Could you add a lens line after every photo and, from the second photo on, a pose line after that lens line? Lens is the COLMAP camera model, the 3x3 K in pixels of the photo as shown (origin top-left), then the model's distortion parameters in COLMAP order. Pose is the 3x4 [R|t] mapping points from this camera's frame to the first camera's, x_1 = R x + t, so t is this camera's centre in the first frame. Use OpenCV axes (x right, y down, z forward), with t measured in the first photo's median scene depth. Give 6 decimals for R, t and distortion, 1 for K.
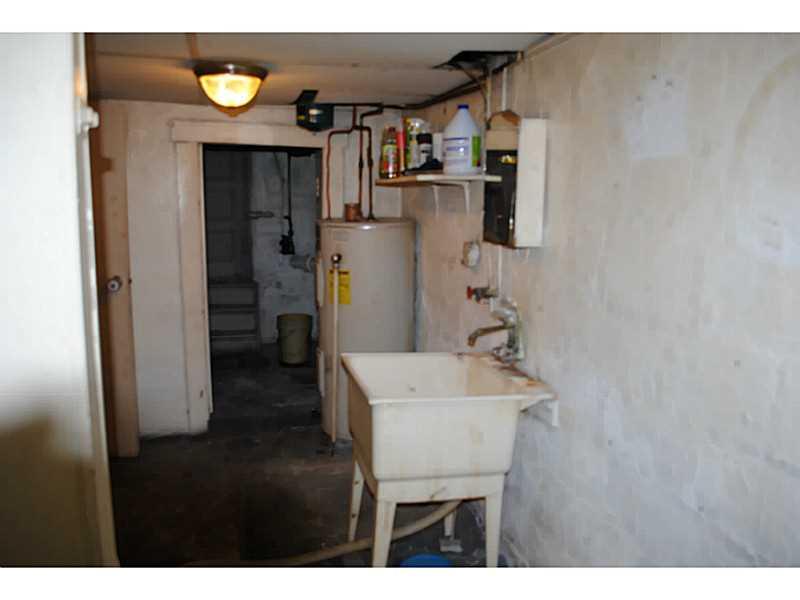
lens RADIAL K [[669.1, 0, 400.0], [0, 669.1, 300.0], [0, 0, 1]] dist [-0.041230, -0.010608]
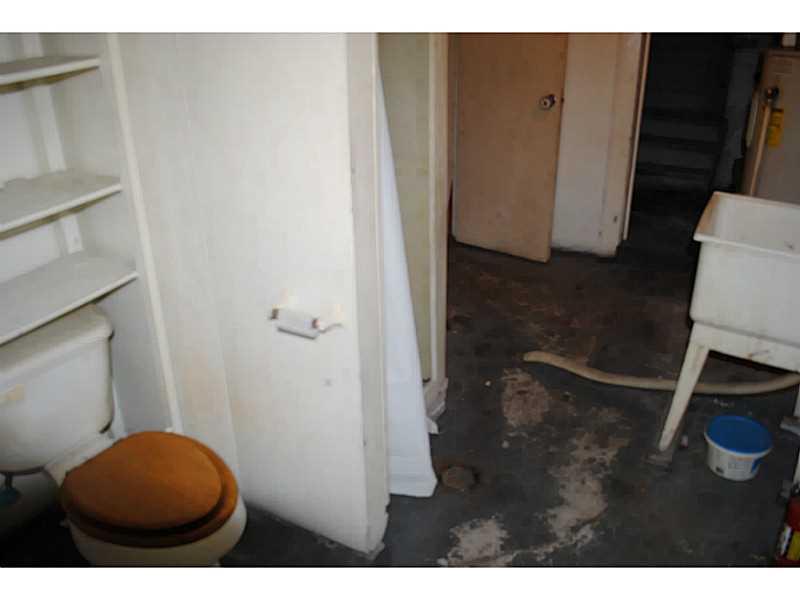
lens RADIAL K [[669.1, 0, 400.0], [0, 669.1, 300.0], [0, 0, 1]] dist [-0.041230, -0.010608]
pose [[0.707523, 0.263311, -0.655804, 0.198308], [-0.105620, 0.956970, 0.270283, 0.017291], [0.698753, -0.121965, 0.704889, 0.015892]]
